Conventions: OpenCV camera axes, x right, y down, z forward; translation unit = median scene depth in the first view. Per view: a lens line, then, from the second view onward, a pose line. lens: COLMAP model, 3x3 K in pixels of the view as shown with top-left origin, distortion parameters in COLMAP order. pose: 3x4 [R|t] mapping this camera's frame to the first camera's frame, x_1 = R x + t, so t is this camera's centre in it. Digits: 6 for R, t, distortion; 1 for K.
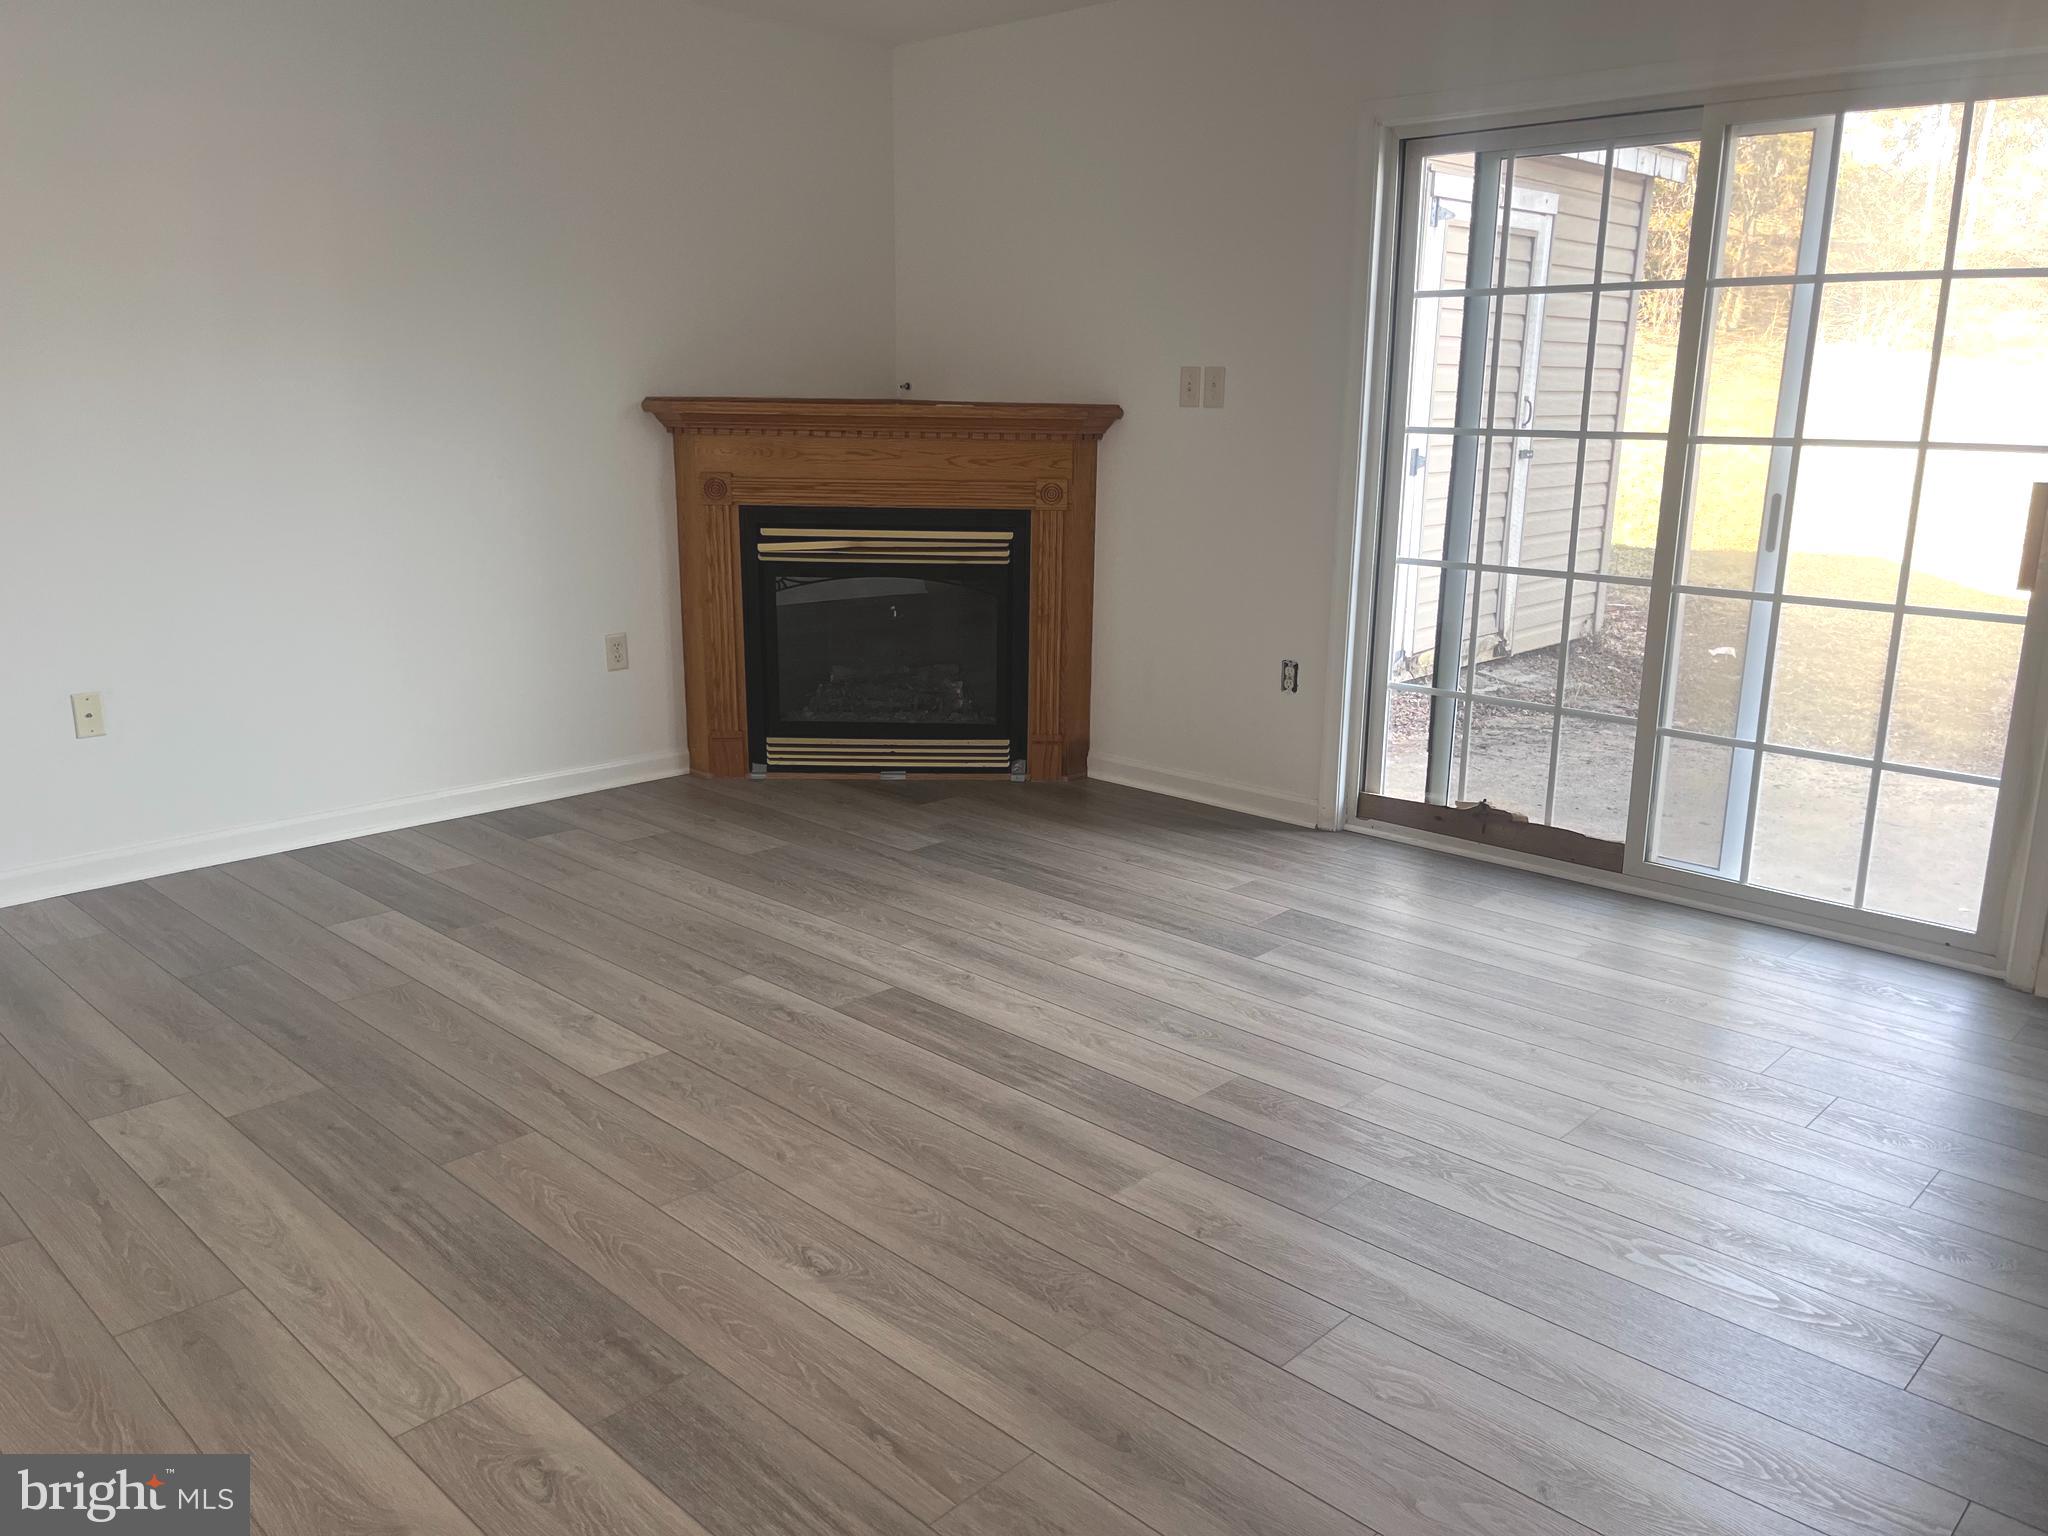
lens RADIAL K [[1544.5, 0, 1024.0], [0, 1544.5, 768.0], [0, 0, 1]] dist [0.049386, -0.069381]
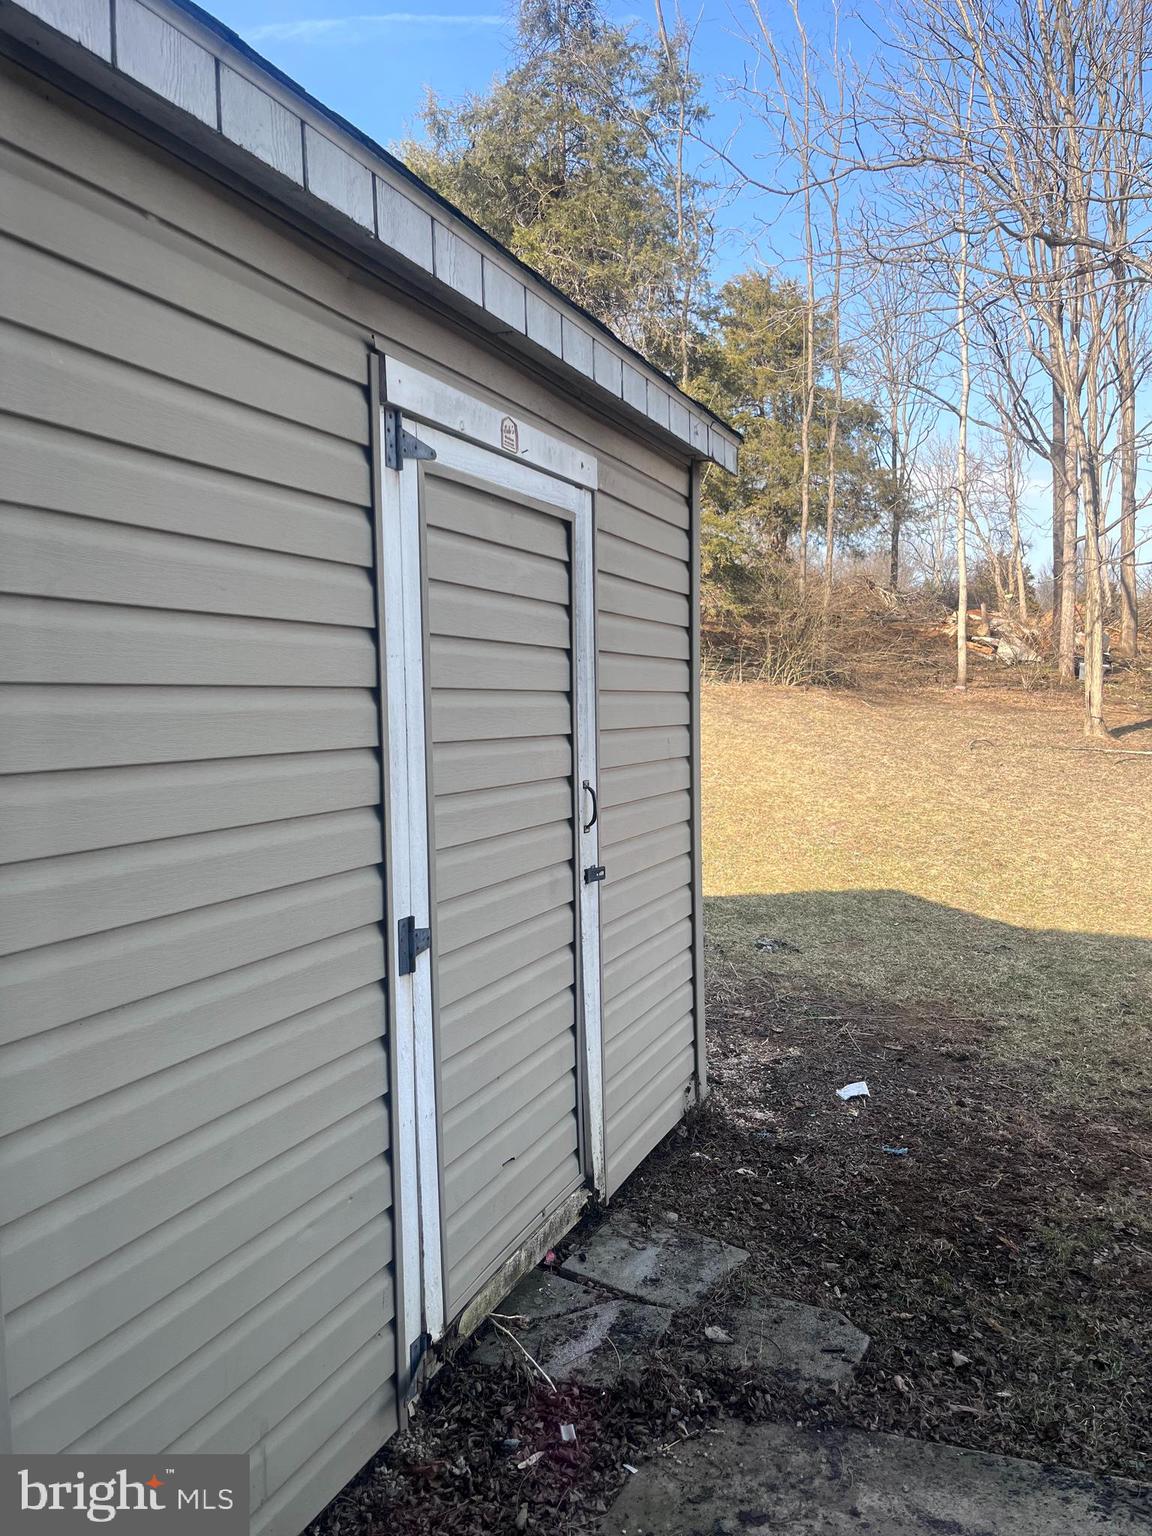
lens RADIAL K [[1162.4, 0, 576.0], [0, 1162.4, 768.0], [0, 0, 1]] dist [0.041230, -0.059289]
pose [[0.931131, -0.053189, 0.360786, 0.164986], [0.122364, 0.977522, -0.171690, -0.173163], [-0.343544, 0.204013, 0.916709, 0.610991]]
